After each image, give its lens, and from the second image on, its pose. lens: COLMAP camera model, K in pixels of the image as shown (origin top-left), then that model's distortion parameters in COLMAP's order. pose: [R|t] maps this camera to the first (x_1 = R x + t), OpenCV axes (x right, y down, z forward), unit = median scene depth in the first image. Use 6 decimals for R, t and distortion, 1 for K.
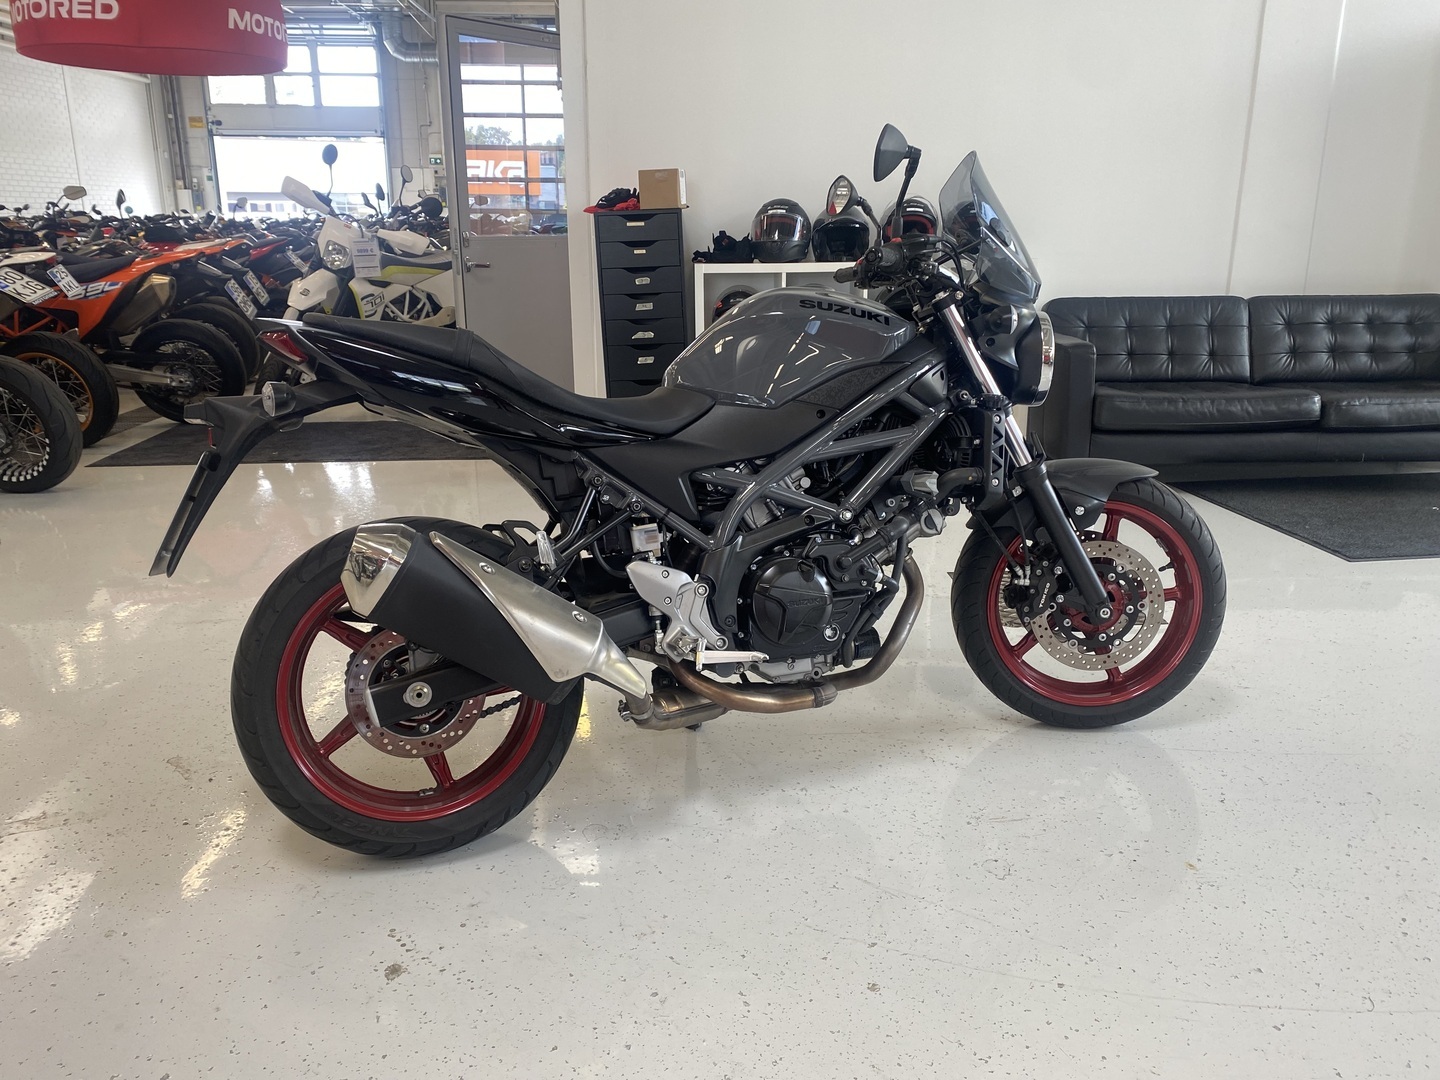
lens RADIAL K [[1090.1, 0, 726.9], [0, 1090.1, 548.6], [0, 0, 1]] dist [-0.022501, 0.005457]
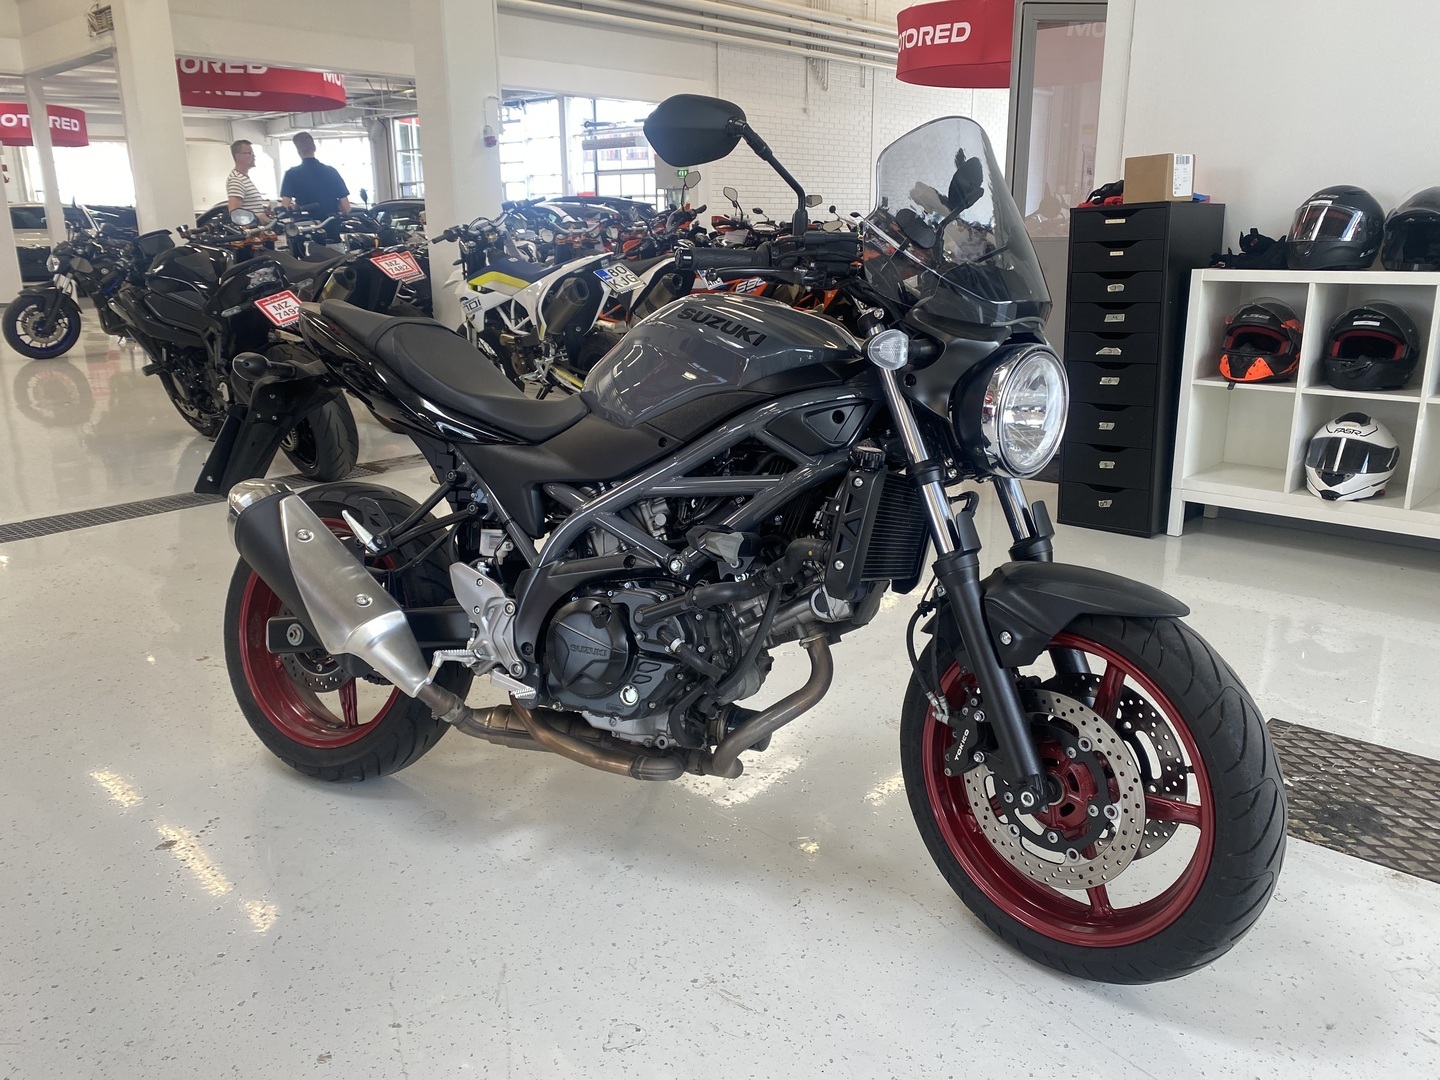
lens RADIAL K [[1090.1, 0, 722.2], [0, 1090.1, 536.4], [0, 0, 1]] dist [-0.022501, 0.005457]
pose [[0.698492, 0.185225, -0.691232, 0.331289], [-0.193542, 0.978821, 0.066713, -0.053900], [0.688949, 0.087184, 0.719547, 0.197939]]
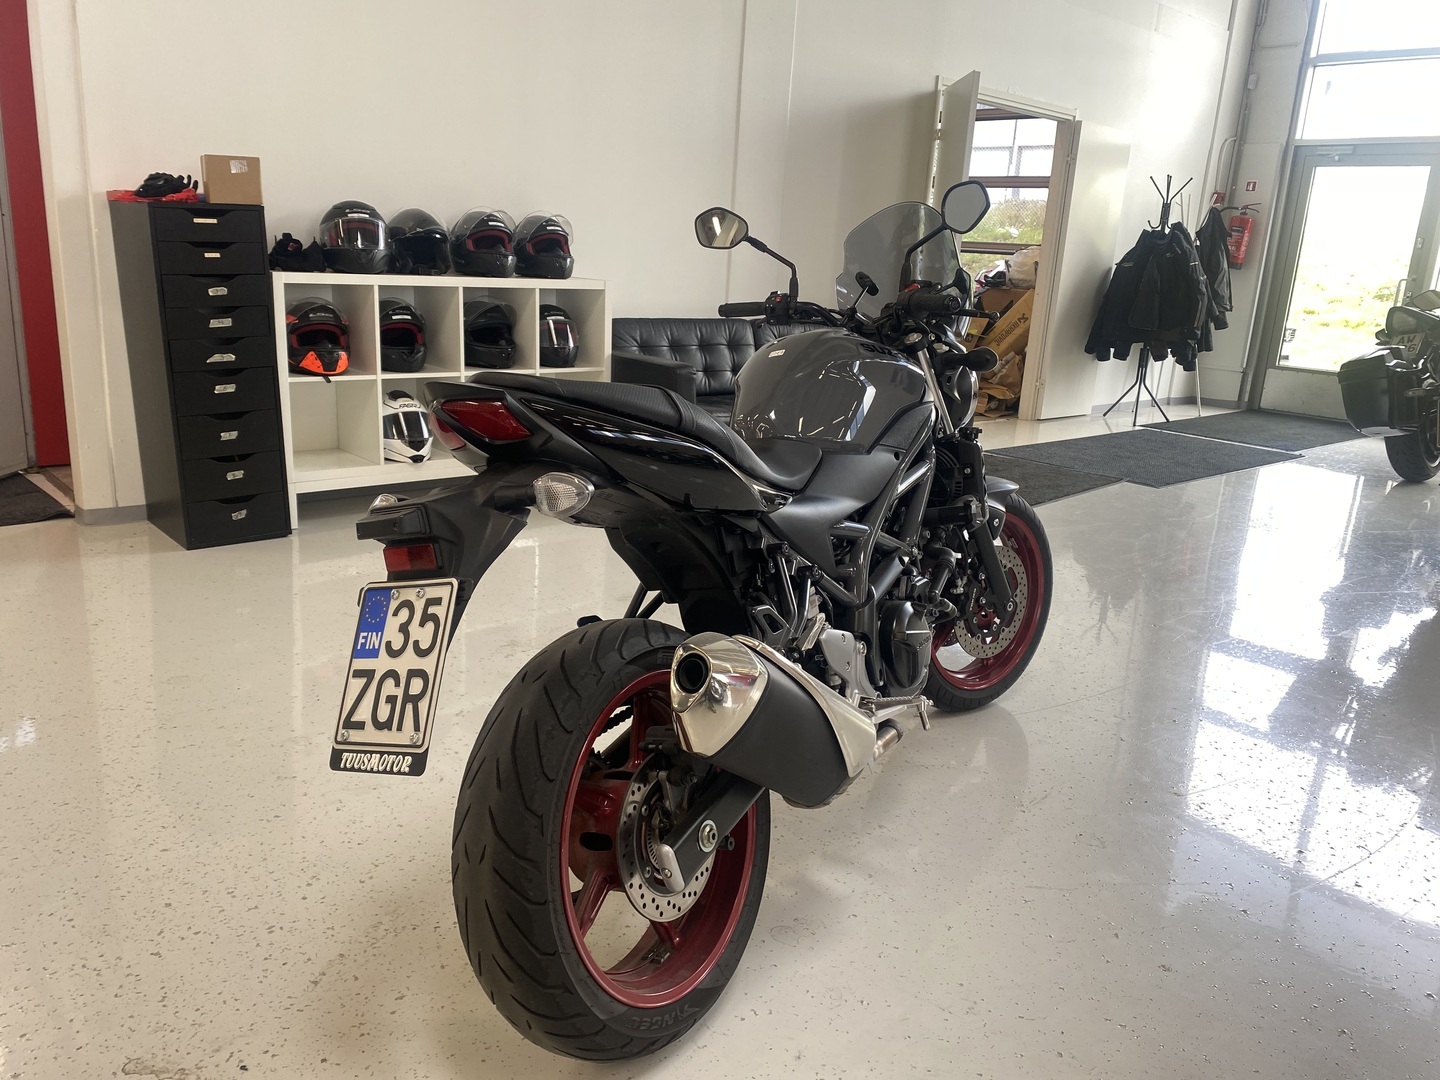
lens RADIAL K [[1090.1, 0, 737.0], [0, 1090.1, 549.5], [0, 0, 1]] dist [-0.022501, 0.005457]
pose [[0.780804, -0.117598, 0.613609, -0.294935], [0.117503, 0.992241, 0.040642, -0.042853], [-0.613627, 0.040367, 0.788564, 0.135054]]
